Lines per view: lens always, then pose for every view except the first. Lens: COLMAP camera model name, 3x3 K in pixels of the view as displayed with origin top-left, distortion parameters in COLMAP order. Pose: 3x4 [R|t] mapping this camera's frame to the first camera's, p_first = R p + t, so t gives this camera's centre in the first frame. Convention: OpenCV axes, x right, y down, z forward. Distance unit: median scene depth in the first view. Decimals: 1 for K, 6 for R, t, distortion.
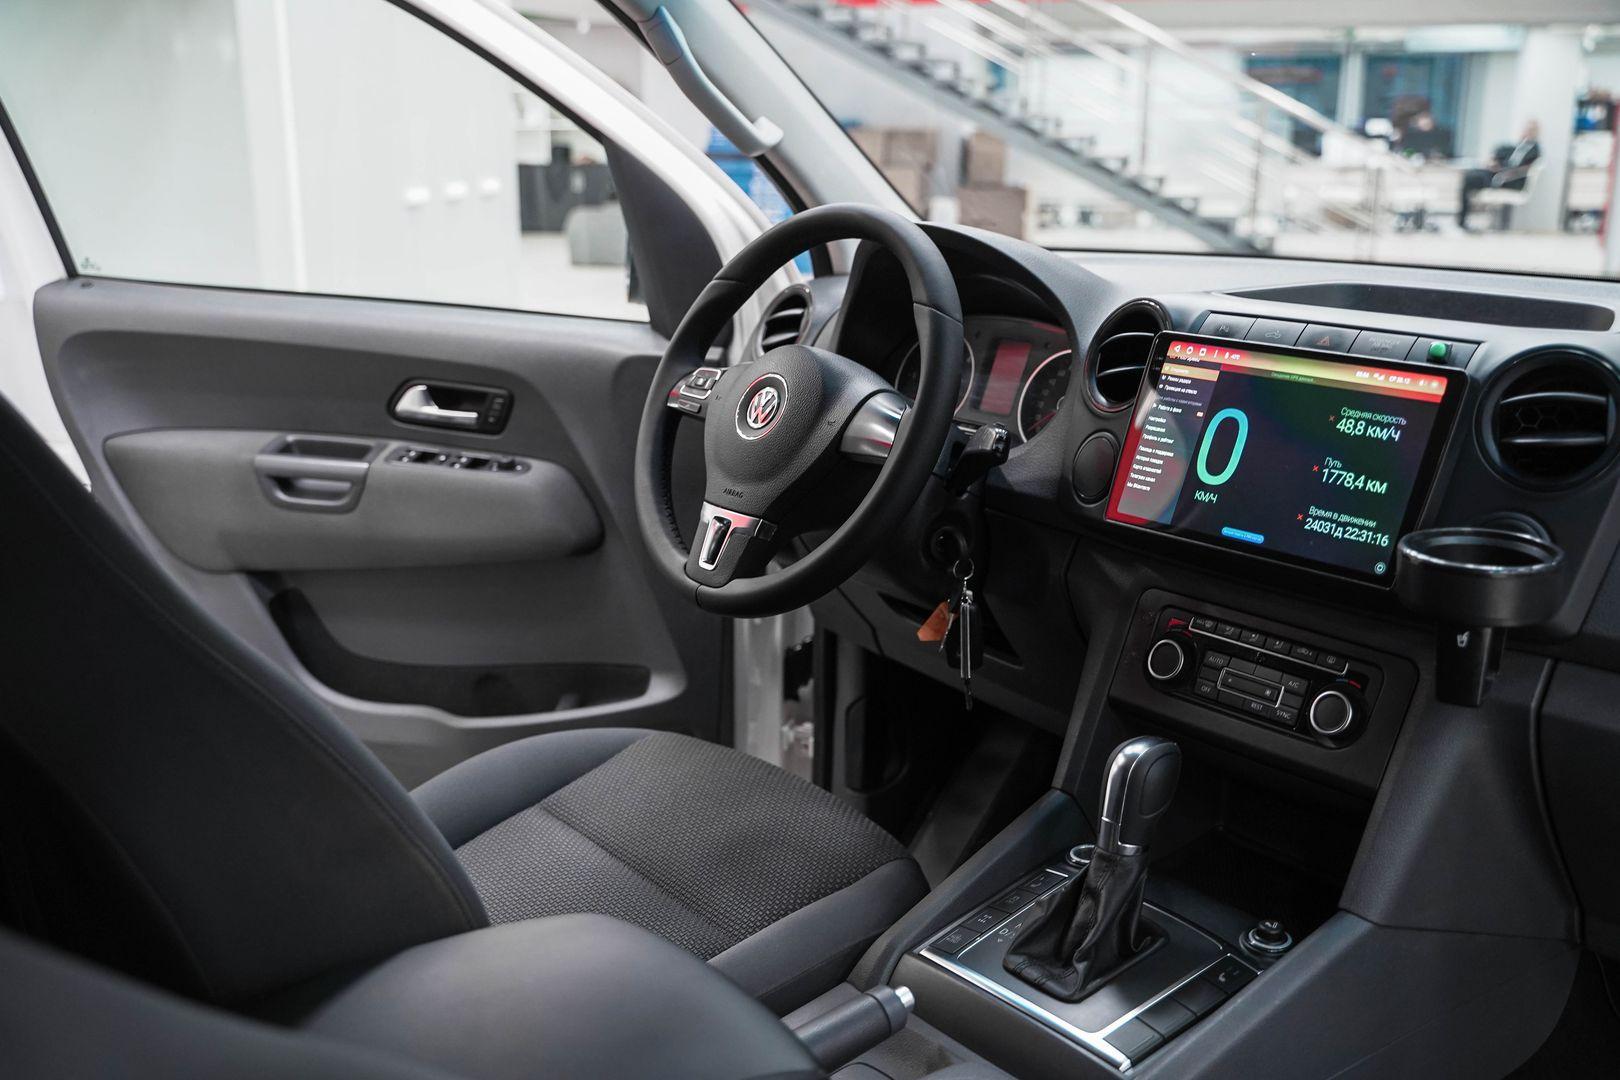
lens RADIAL K [[1639.2, 0, 809.5], [0, 1639.2, 538.4], [0, 0, 1]] dist [-0.019813, 0.000000]
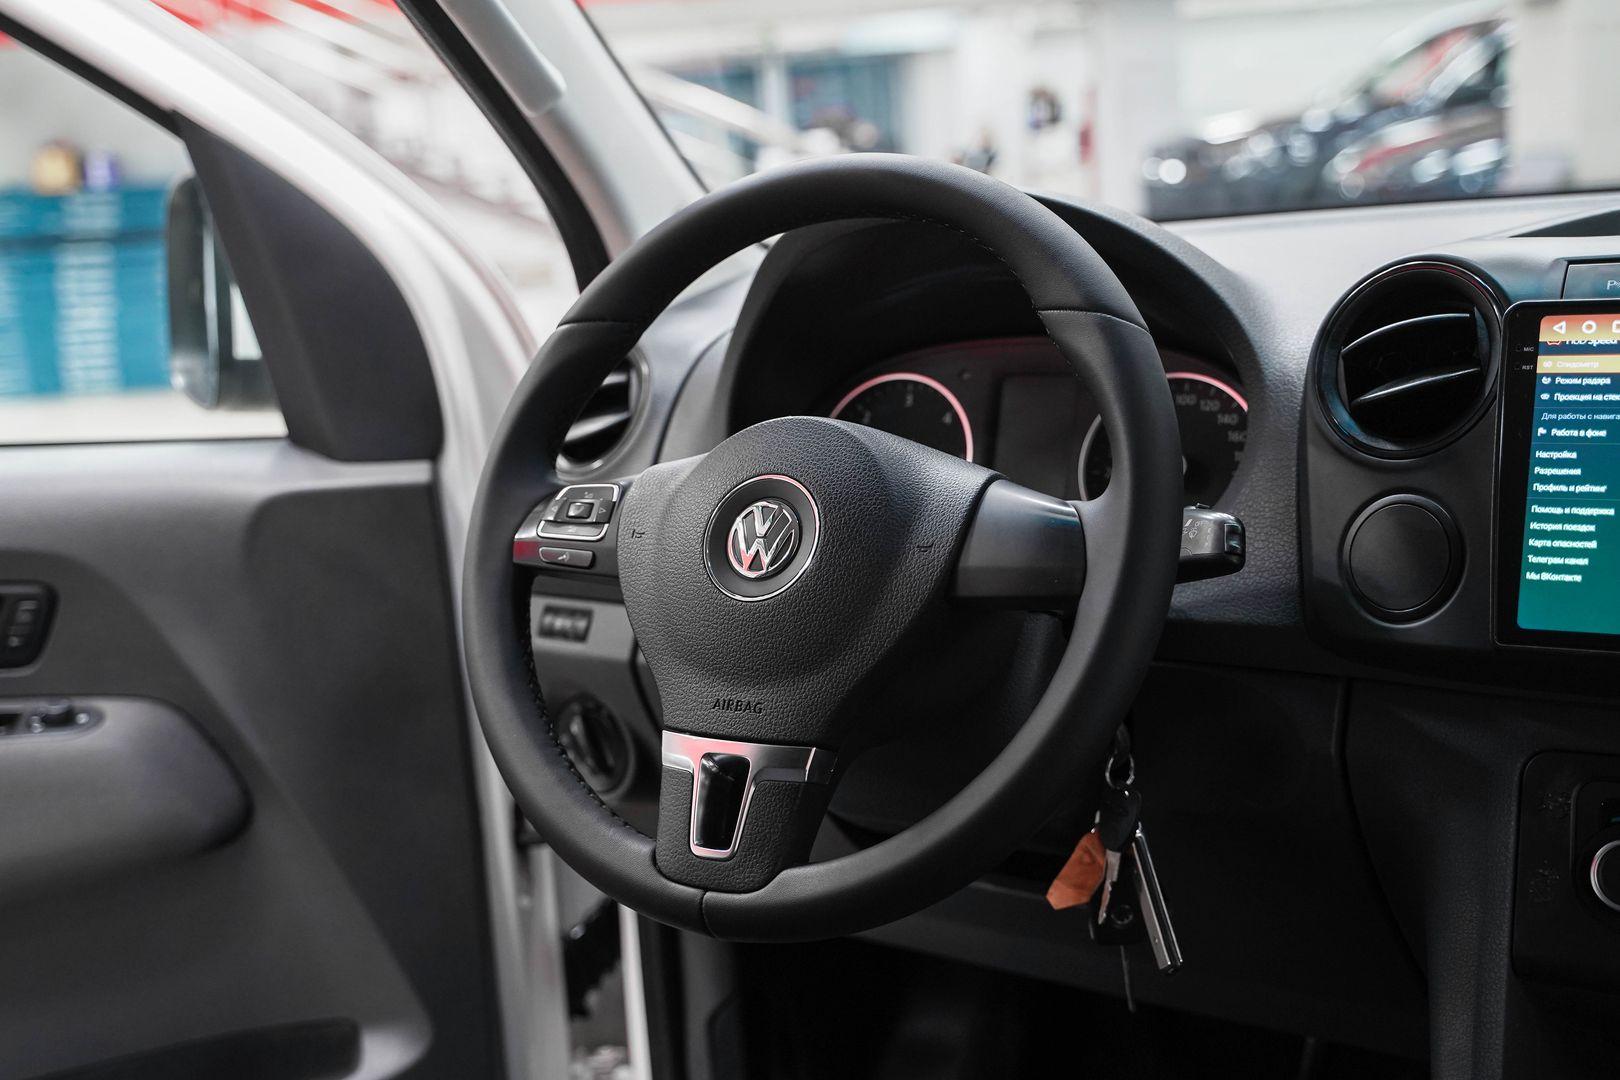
lens RADIAL K [[1986.8, 0, 801.5], [0, 1986.8, 515.1], [0, 0, 1]] dist [0.032305, 0.000000]
pose [[0.937495, -0.135571, 0.320506, -0.228034], [0.161198, 0.985405, -0.054694, -0.050657], [-0.308414, 0.102940, 0.945666, 0.388510]]
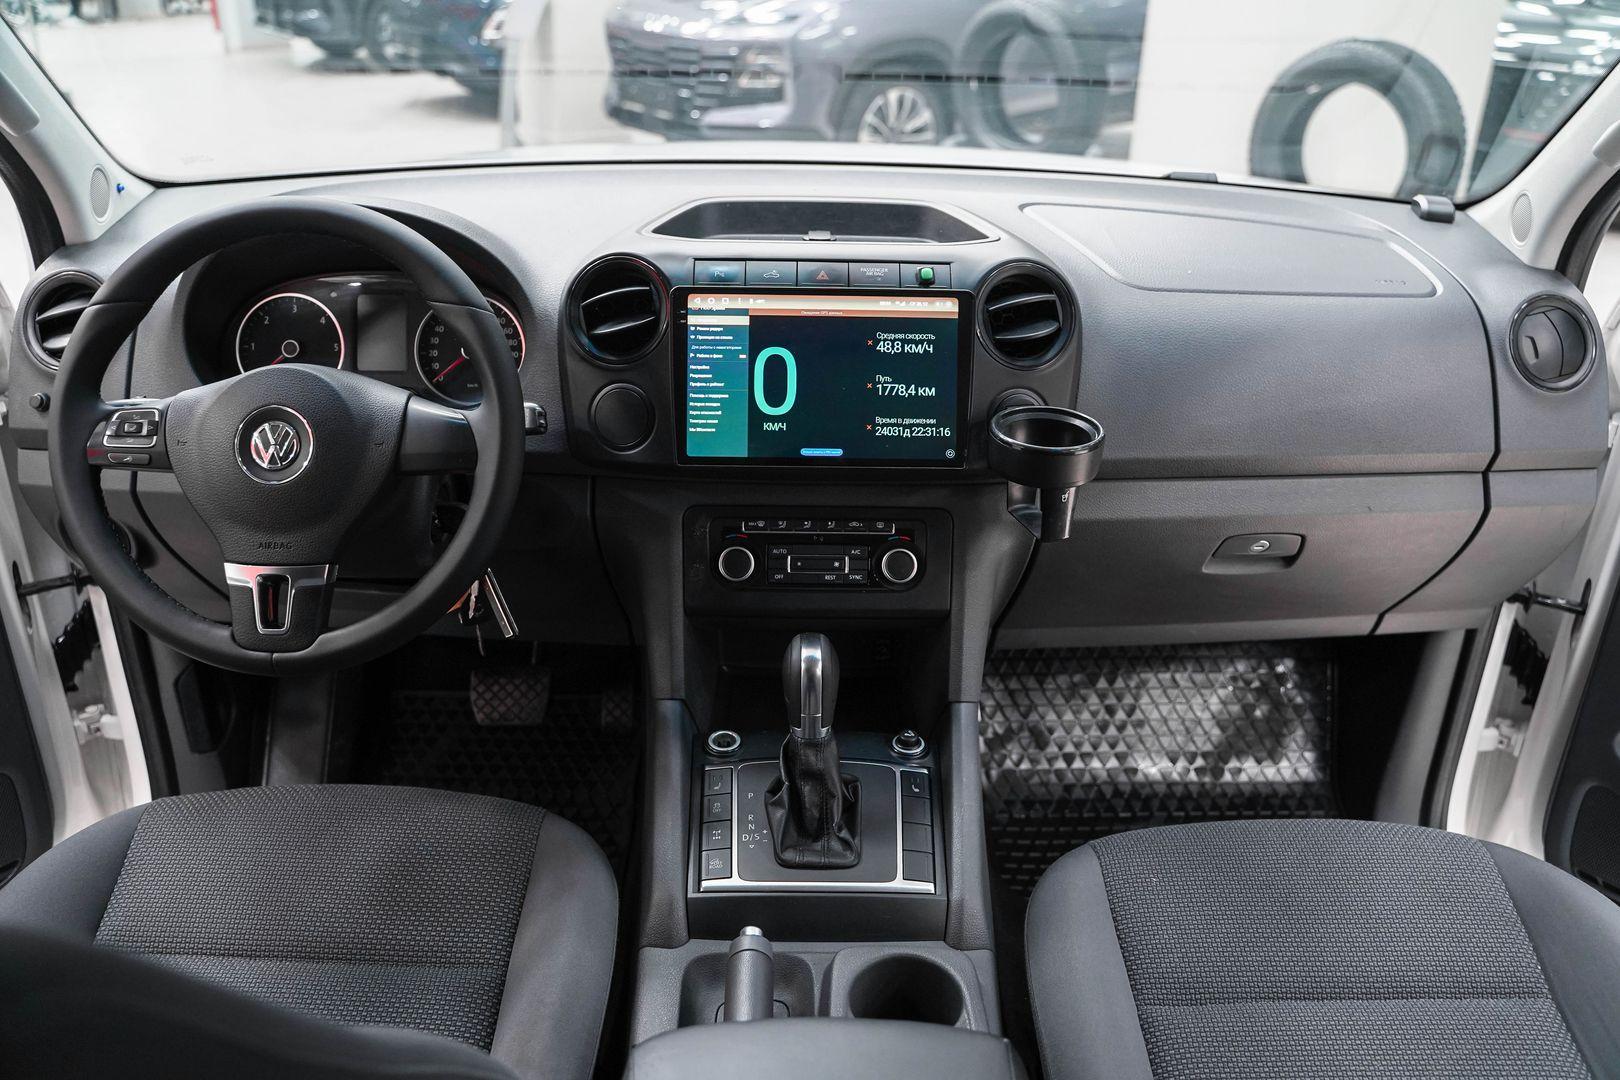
lens RADIAL K [[1325.6, 0, 814.4], [0, 1325.6, 541.6], [0, 0, 1]] dist [-0.114528, 0.088964]
pose [[0.616761, -0.339634, 0.710109, -0.378931], [0.180231, 0.939092, 0.292614, -0.189474], [-0.766240, -0.052490, 0.640407, 0.317925]]
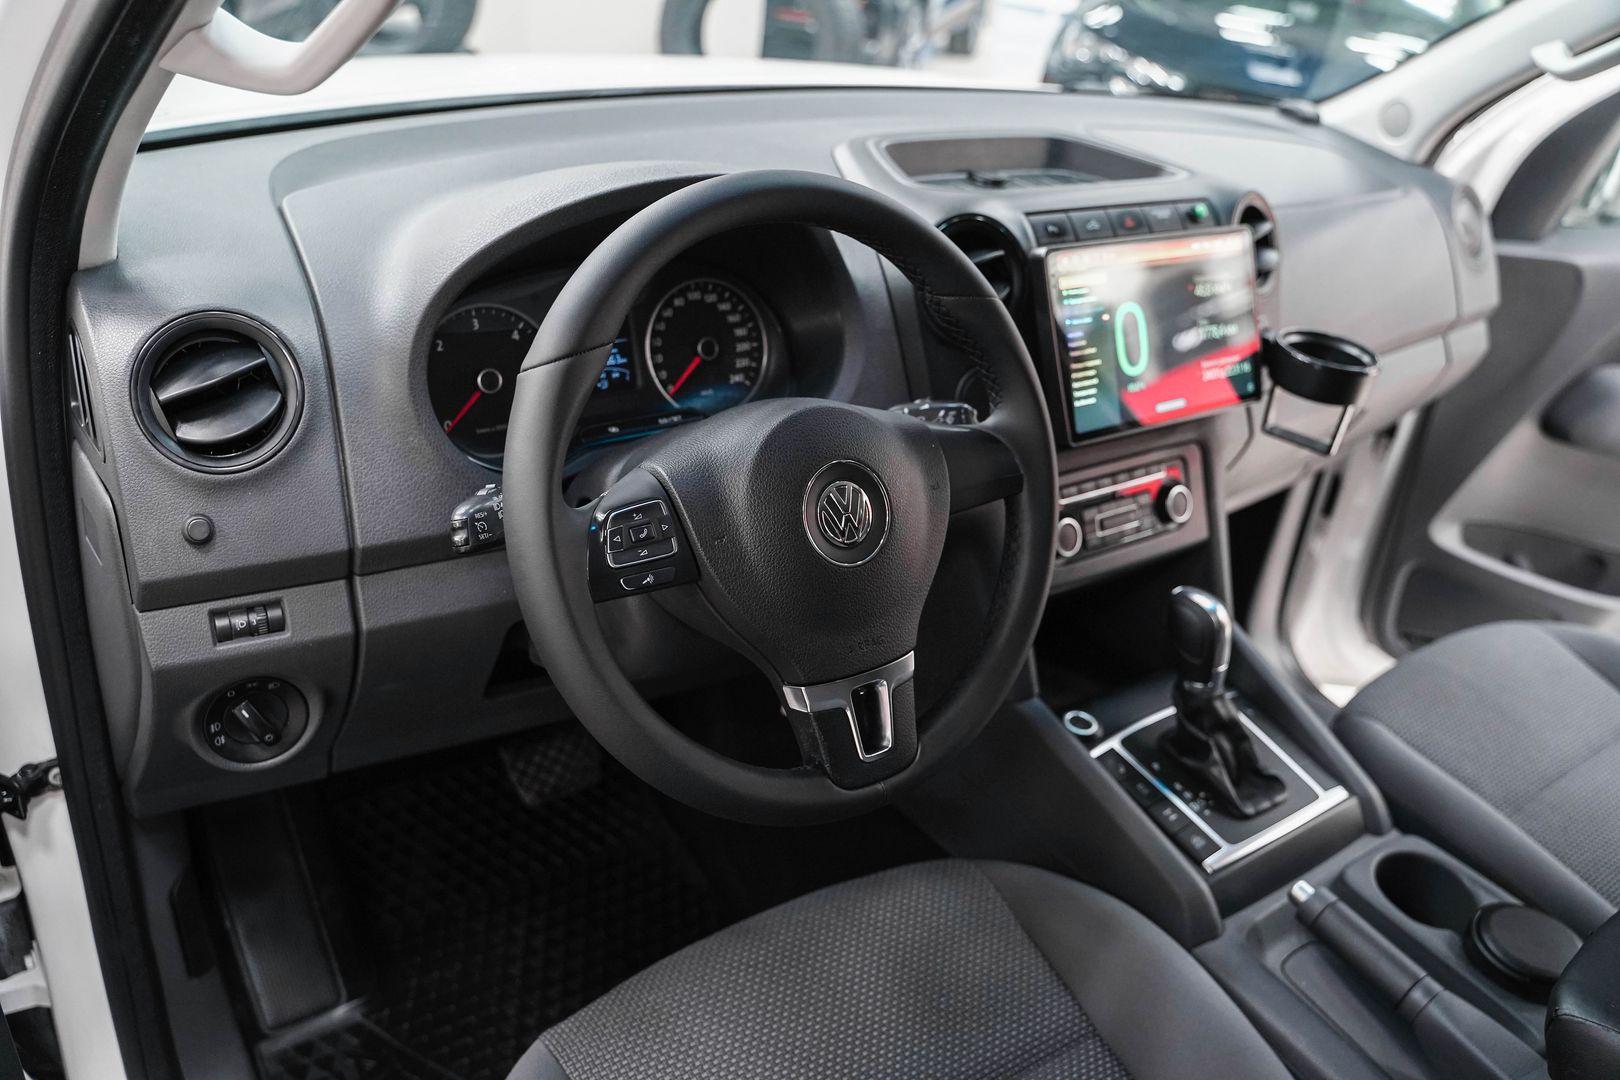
lens RADIAL K [[1282.6, 0, 801.4], [0, 1282.6, 534.7], [0, 0, 1]] dist [-0.054435, -0.001403]
pose [[0.054986, -0.470725, 0.880565, -0.499802], [0.150034, 0.875782, 0.458799, -0.317814], [-0.987151, 0.106887, 0.118781, 0.976381]]
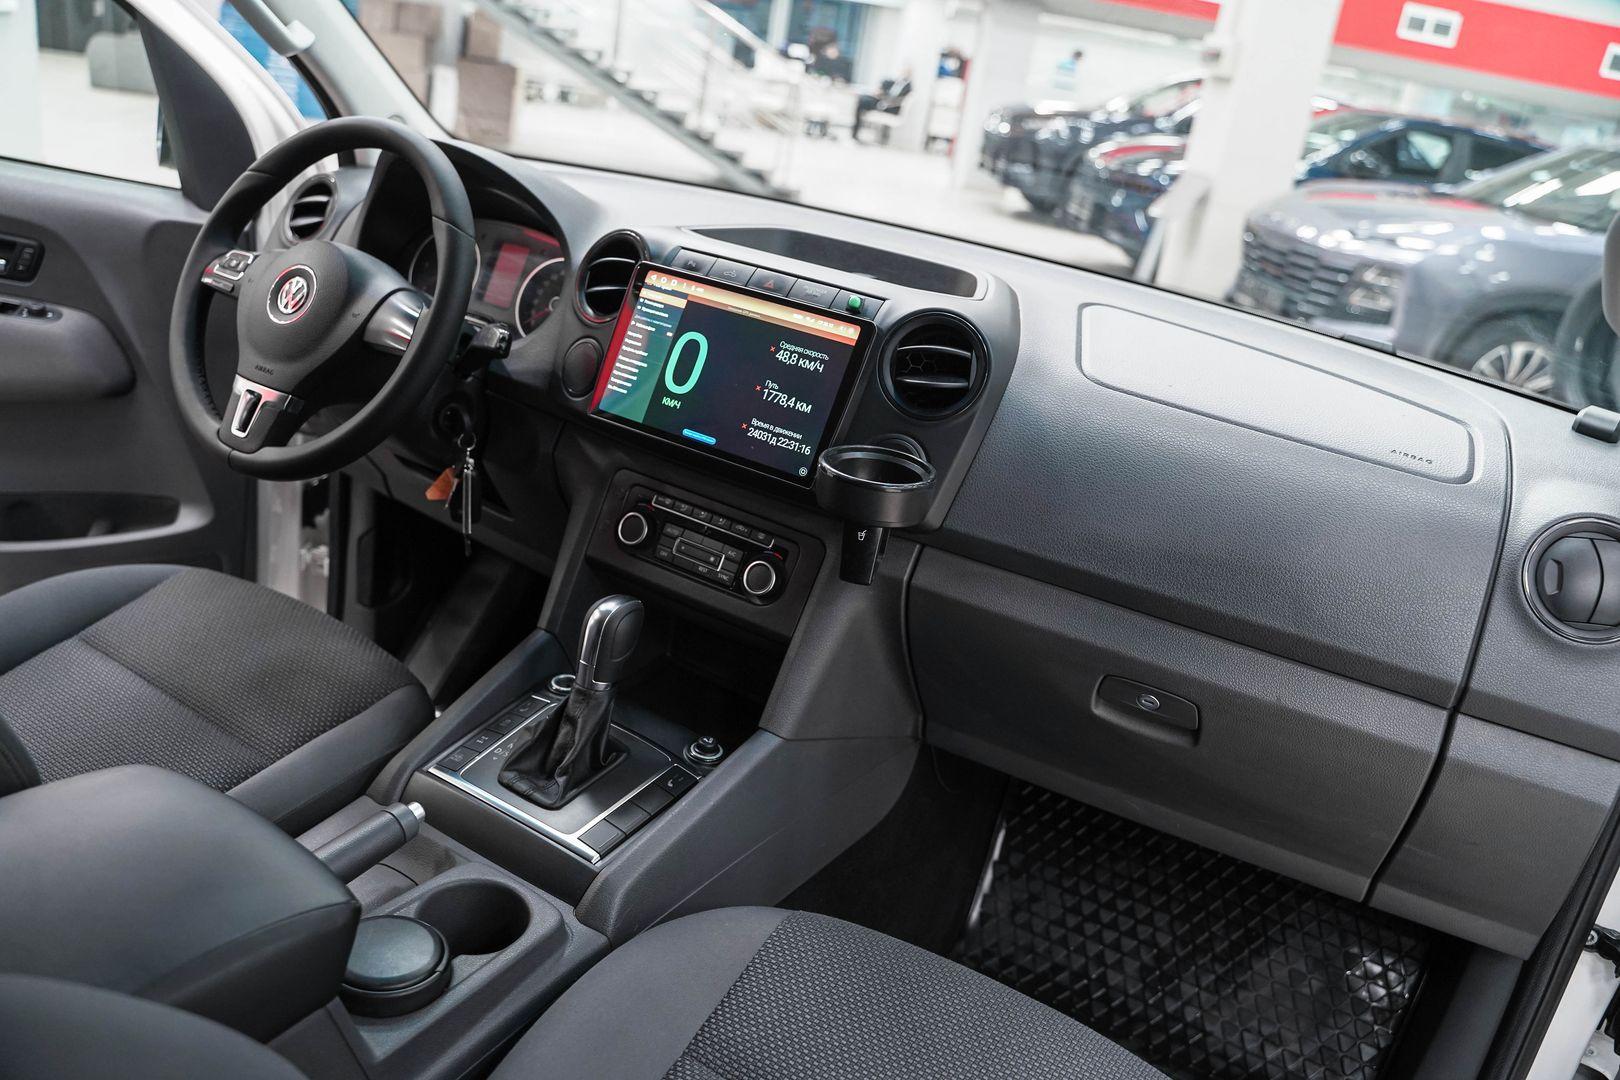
lens RADIAL K [[1325.6, 0, 820.9], [0, 1325.6, 537.8], [0, 0, 1]] dist [-0.114528, 0.088964]
pose [[0.931780, 0.009469, 0.362901, -0.013040], [-0.058445, 0.990532, 0.124216, -0.047506], [-0.358289, -0.136952, 0.923511, 0.017304]]
